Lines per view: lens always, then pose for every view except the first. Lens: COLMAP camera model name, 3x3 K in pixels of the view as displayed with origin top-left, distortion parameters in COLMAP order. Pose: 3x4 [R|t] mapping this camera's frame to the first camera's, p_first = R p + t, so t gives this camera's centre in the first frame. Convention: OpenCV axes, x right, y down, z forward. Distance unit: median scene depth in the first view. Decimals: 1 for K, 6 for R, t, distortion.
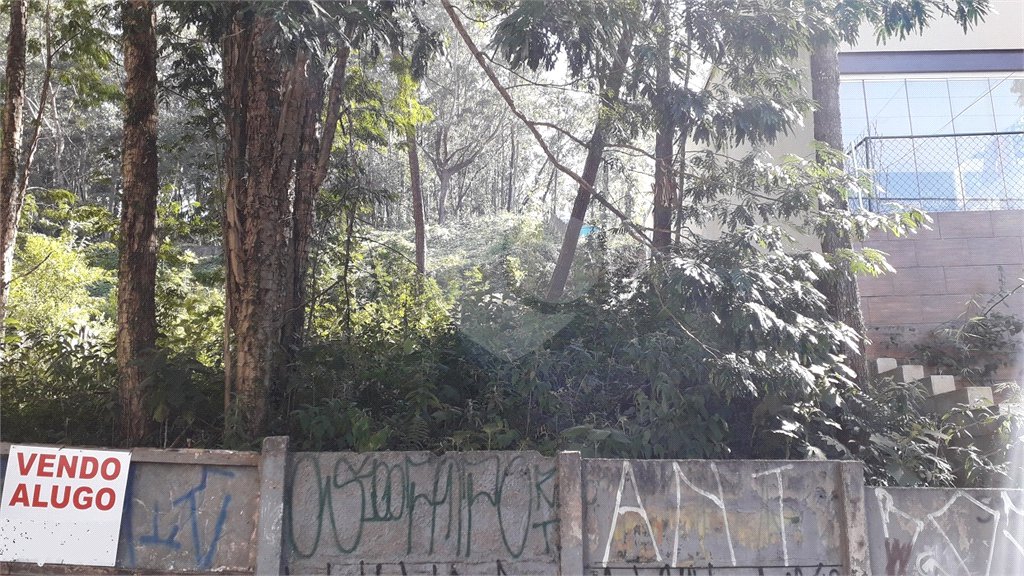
lens RADIAL K [[822.3, 0, 526.6], [0, 822.3, 291.5], [0, 0, 1]] dist [0.092681, -0.146999]
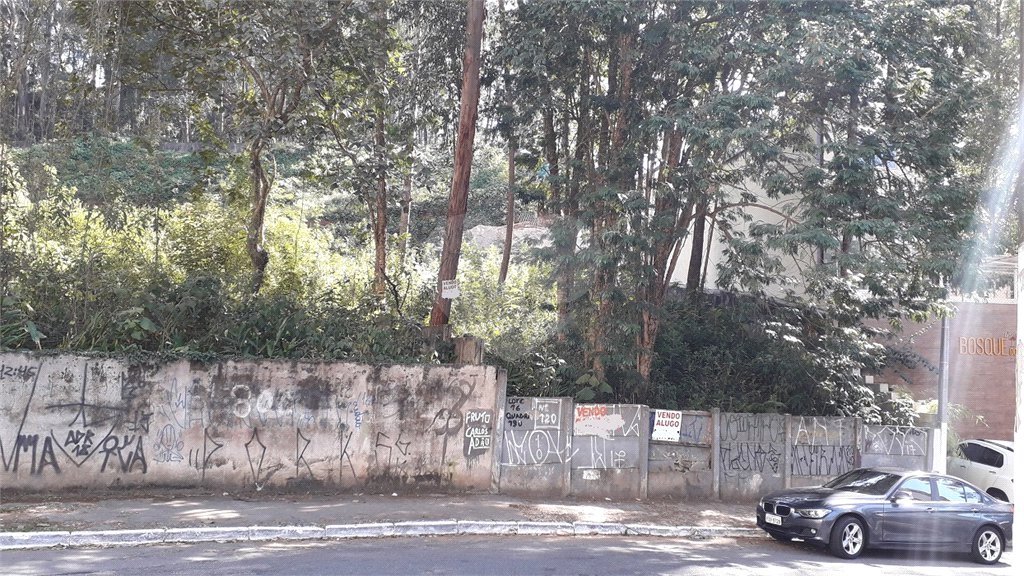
lens RADIAL K [[822.3, 0, 537.7], [0, 822.3, 303.2], [0, 0, 1]] dist [0.092681, -0.146999]
pose [[0.982939, 0.049824, 0.177052, -1.406098], [-0.077540, 0.985141, 0.153247, -0.625010], [-0.166786, -0.164361, 0.972197, -1.870786]]
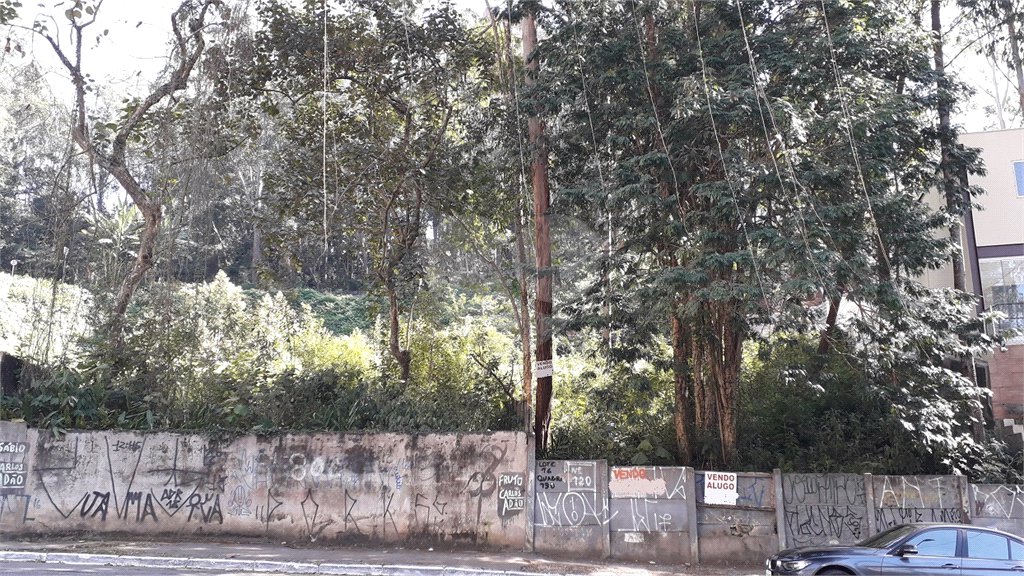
lens RADIAL K [[822.3, 0, 514.2], [0, 822.3, 279.6], [0, 0, 1]] dist [0.092681, -0.146999]
pose [[0.968402, -0.056520, -0.242905, -0.384437], [0.058057, 0.998313, -0.000831, -0.546313], [0.242542, -0.013297, 0.970050, -2.124460]]
